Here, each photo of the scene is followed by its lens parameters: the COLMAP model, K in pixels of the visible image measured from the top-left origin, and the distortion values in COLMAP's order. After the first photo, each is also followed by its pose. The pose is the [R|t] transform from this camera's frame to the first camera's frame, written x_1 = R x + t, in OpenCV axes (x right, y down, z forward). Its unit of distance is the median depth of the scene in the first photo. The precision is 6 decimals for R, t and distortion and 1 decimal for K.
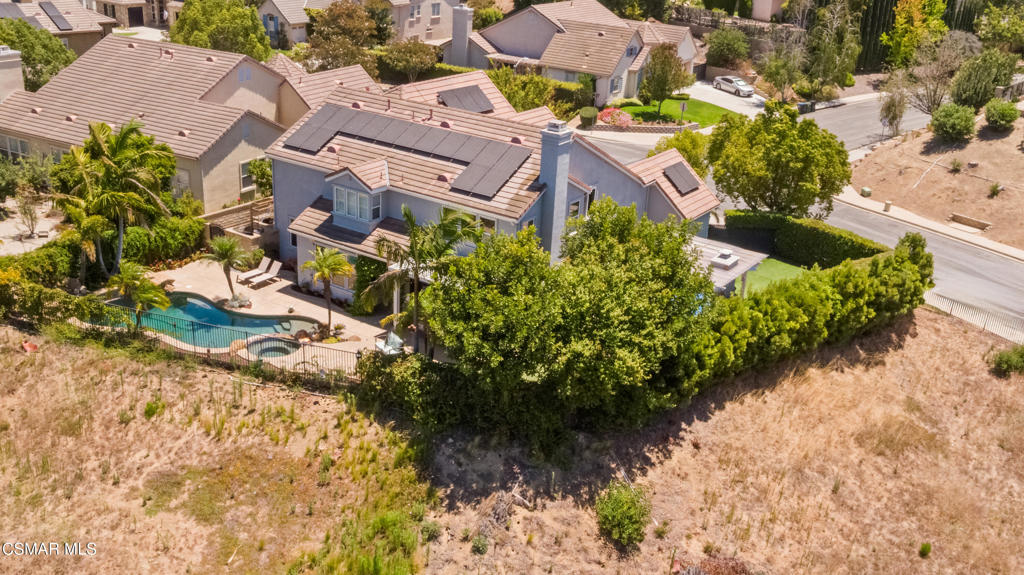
lens RADIAL K [[995.6, 0, 514.1], [0, 995.6, 286.4], [0, 0, 1]] dist [-0.003996, 0.000000]
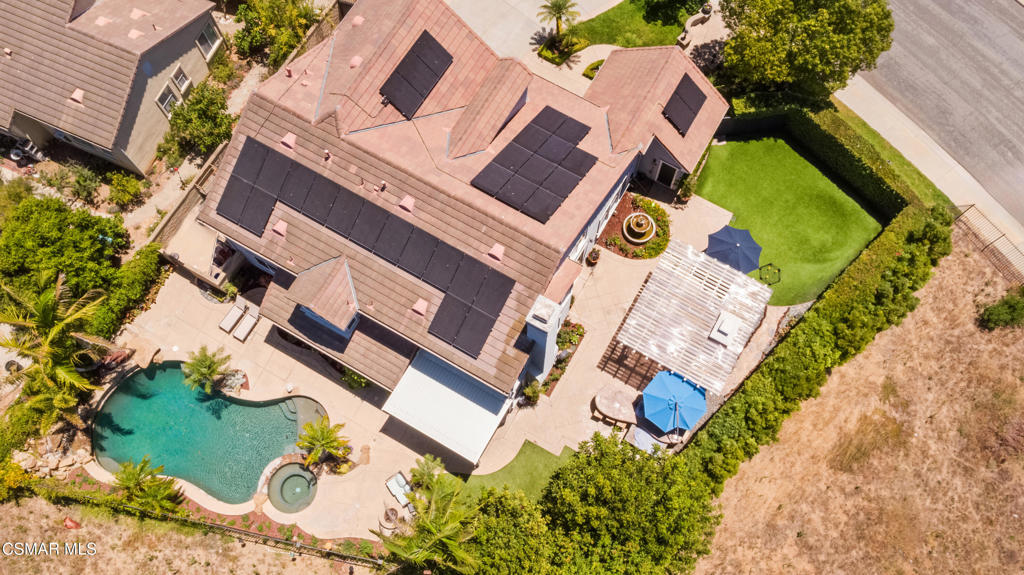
lens RADIAL K [[884.8, 0, 509.8], [0, 884.8, 284.6], [0, 0, 1]] dist [0.006543, -0.006663]
pose [[0.994658, -0.096899, -0.035589, 0.045438], [0.090228, 0.648612, 0.755752, -0.790006], [-0.050148, -0.754926, 0.653890, 0.540874]]
